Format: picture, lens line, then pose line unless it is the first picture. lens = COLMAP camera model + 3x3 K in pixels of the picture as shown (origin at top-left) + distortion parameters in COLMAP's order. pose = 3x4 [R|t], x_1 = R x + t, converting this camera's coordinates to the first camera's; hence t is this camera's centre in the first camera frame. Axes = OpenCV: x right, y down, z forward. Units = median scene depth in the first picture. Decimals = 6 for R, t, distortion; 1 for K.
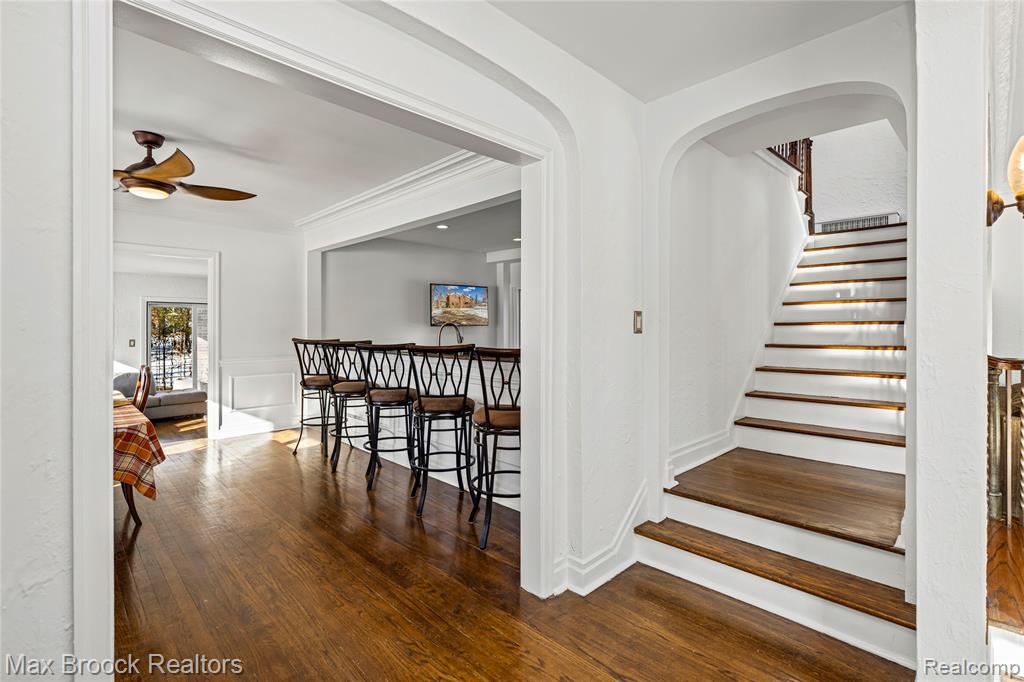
lens RADIAL K [[478.3, 0, 511.1], [0, 478.3, 322.7], [0, 0, 1]] dist [0.001319, -0.000013]
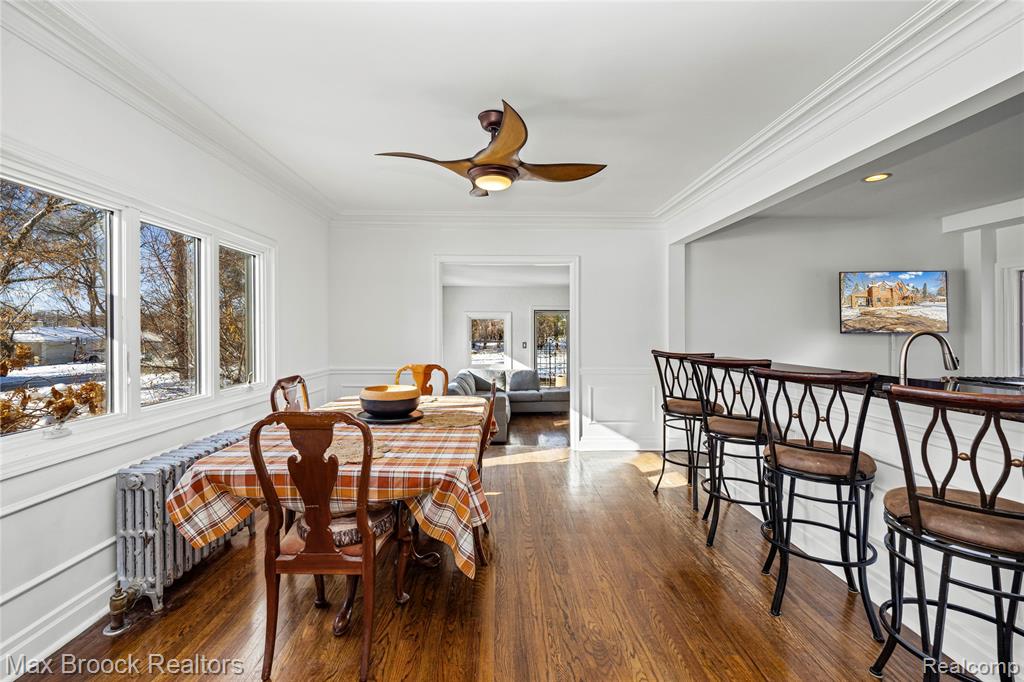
lens RADIAL K [[438.0, 0, 513.1], [0, 438.0, 323.7], [0, 0, 1]] dist [-0.000203, -0.000223]
pose [[0.741924, -0.008644, -0.670429, -0.133922], [0.004814, 0.999960, -0.007565, -0.006002], [0.670467, 0.002385, 0.741935, 0.292649]]
